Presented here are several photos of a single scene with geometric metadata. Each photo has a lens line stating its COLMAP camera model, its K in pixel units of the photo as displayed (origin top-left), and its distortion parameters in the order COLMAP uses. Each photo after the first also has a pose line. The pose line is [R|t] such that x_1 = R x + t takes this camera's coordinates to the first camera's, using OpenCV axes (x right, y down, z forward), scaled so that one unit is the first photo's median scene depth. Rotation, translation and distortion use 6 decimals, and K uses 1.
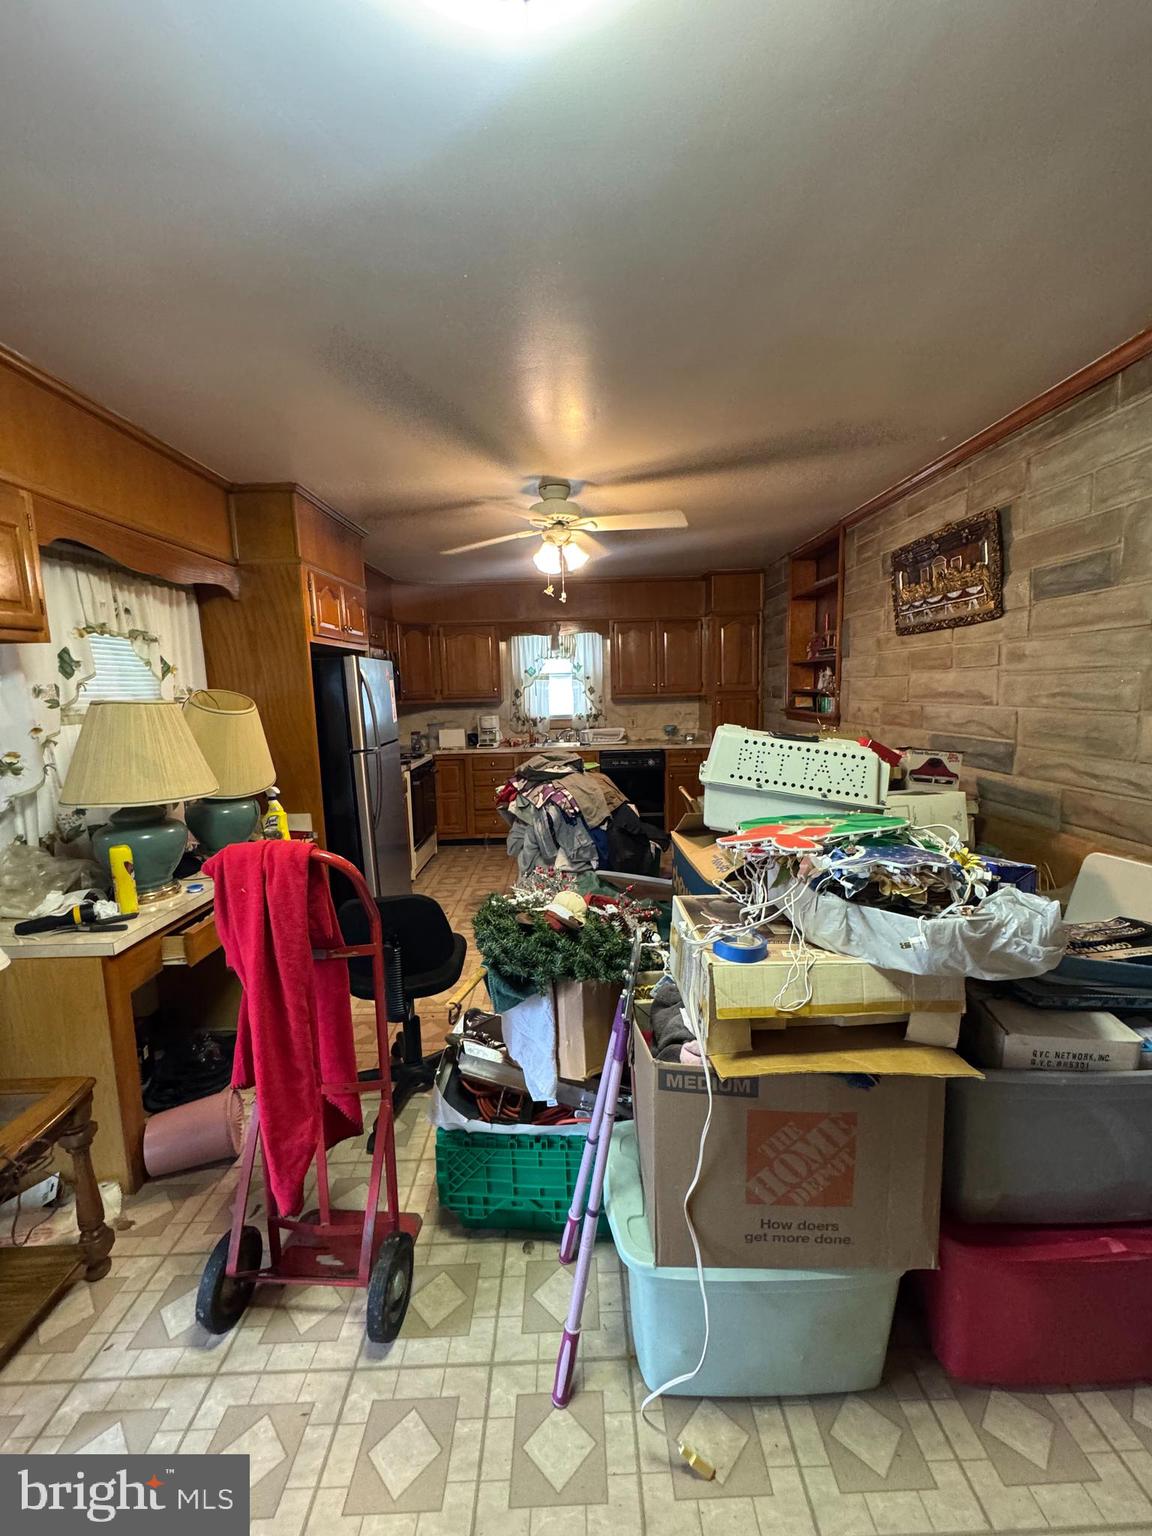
lens RADIAL K [[612.1, 0, 576.0], [0, 612.1, 768.0], [0, 0, 1]] dist [-0.002576, -0.000053]
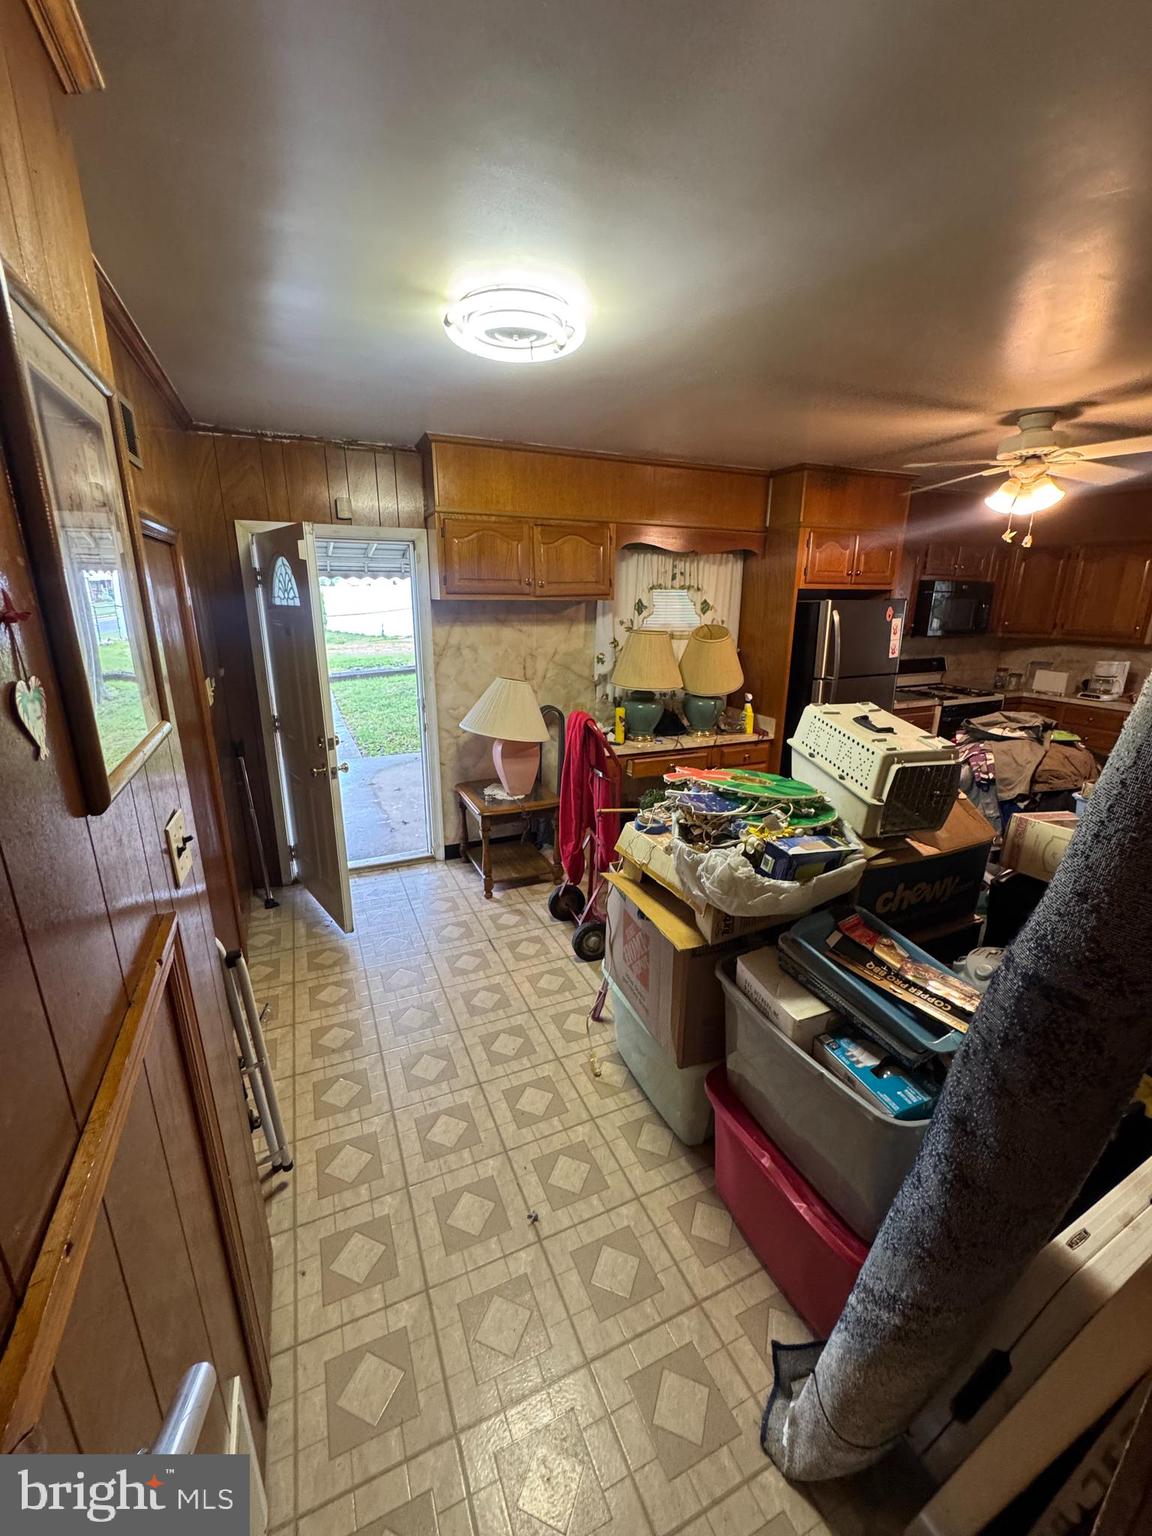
lens RADIAL K [[612.1, 0, 576.0], [0, 612.1, 768.0], [0, 0, 1]] dist [-0.002576, -0.000053]
pose [[0.395612, 0.279133, -0.874972, 0.540485], [-0.138201, 0.959940, 0.243753, -0.080687], [0.907960, 0.024490, 0.418340, 0.034674]]
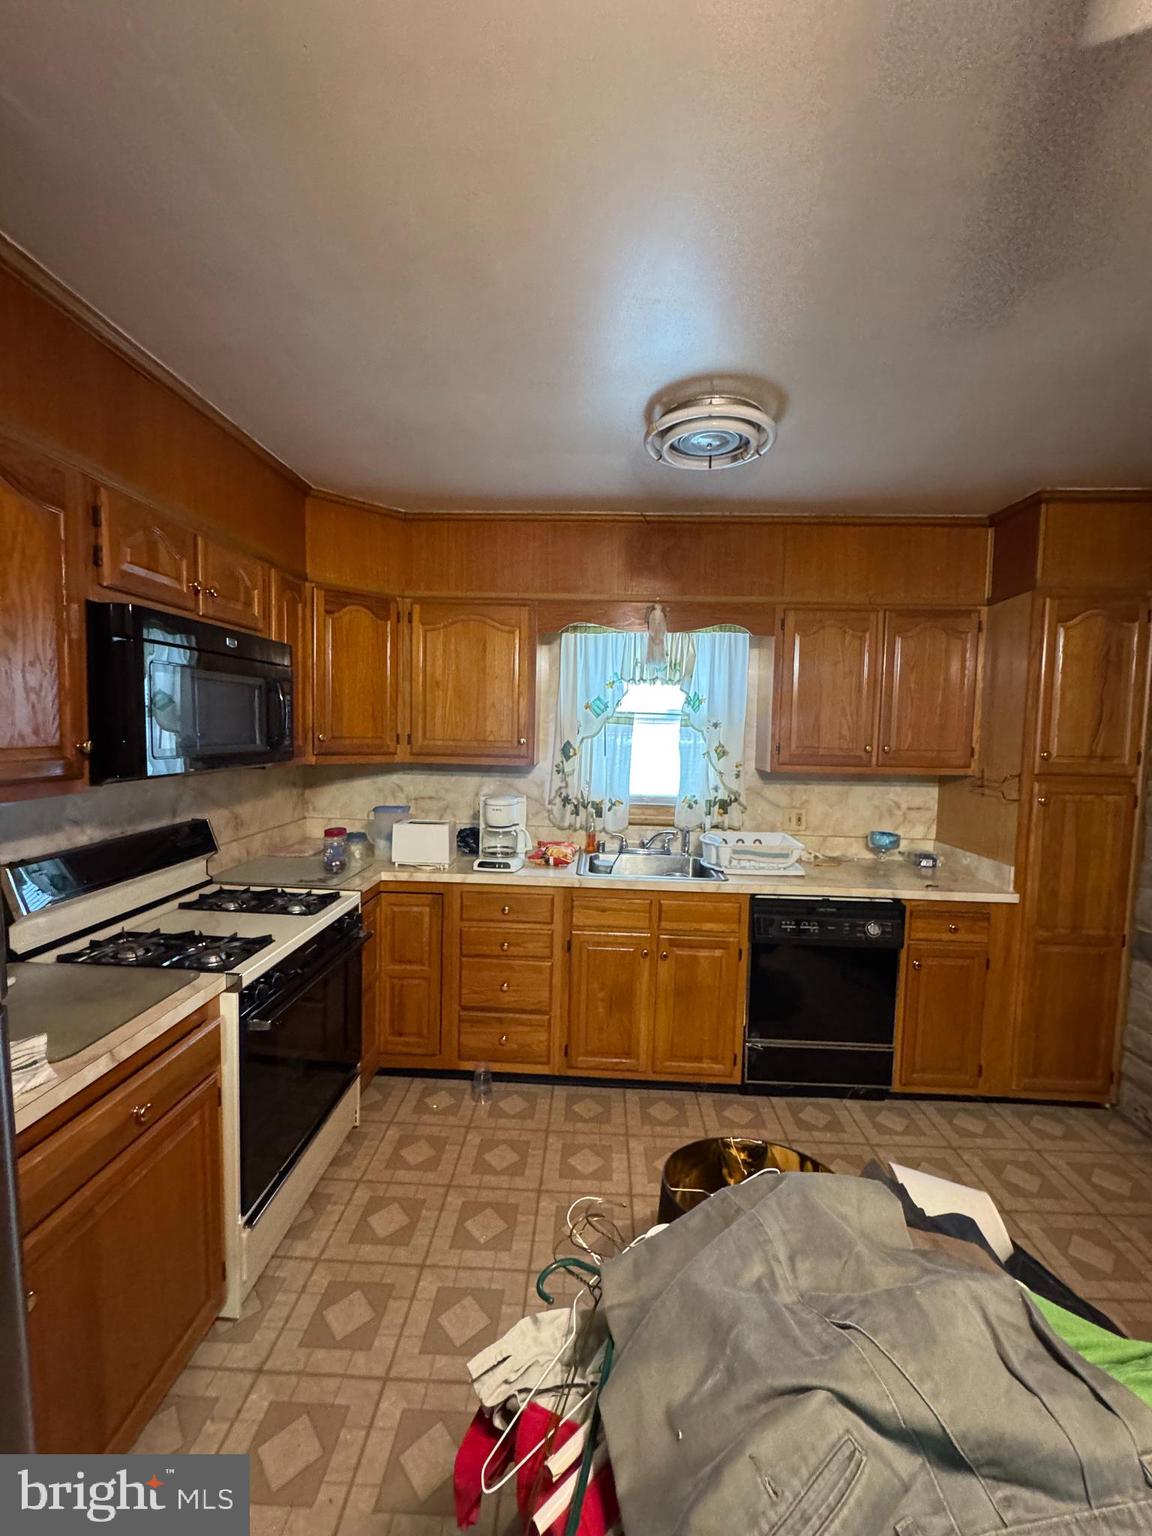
lens RADIAL K [[612.1, 0, 576.0], [0, 612.1, 768.0], [0, 0, 1]] dist [-0.002576, -0.000053]
pose [[0.997356, 0.052735, -0.049993, -0.112419], [-0.055871, 0.996413, -0.063555, -0.135159], [0.046462, 0.066180, 0.996725, 0.906882]]
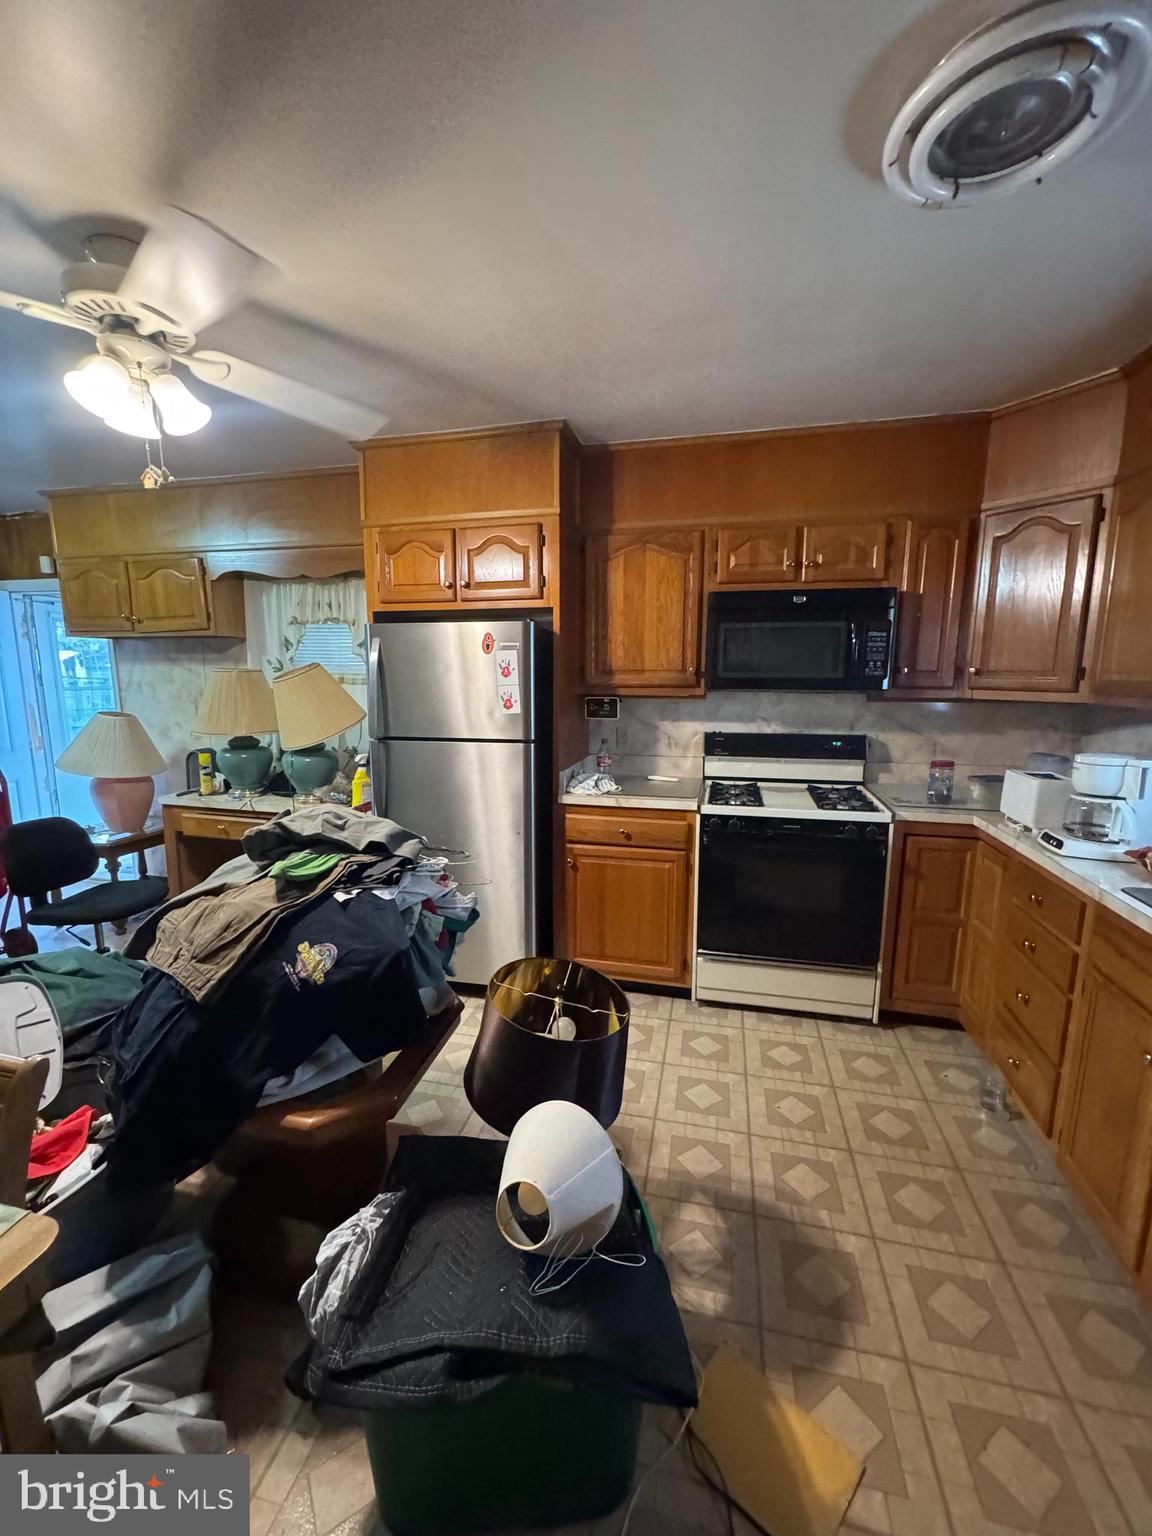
lens RADIAL K [[612.1, 0, 576.0], [0, 612.1, 768.0], [0, 0, 1]] dist [-0.002576, -0.000053]
pose [[-0.236096, 0.182621, -0.954415, 0.362290], [-0.124207, 0.968454, 0.216033, -0.187367], [0.963759, 0.169550, -0.205965, 1.331329]]
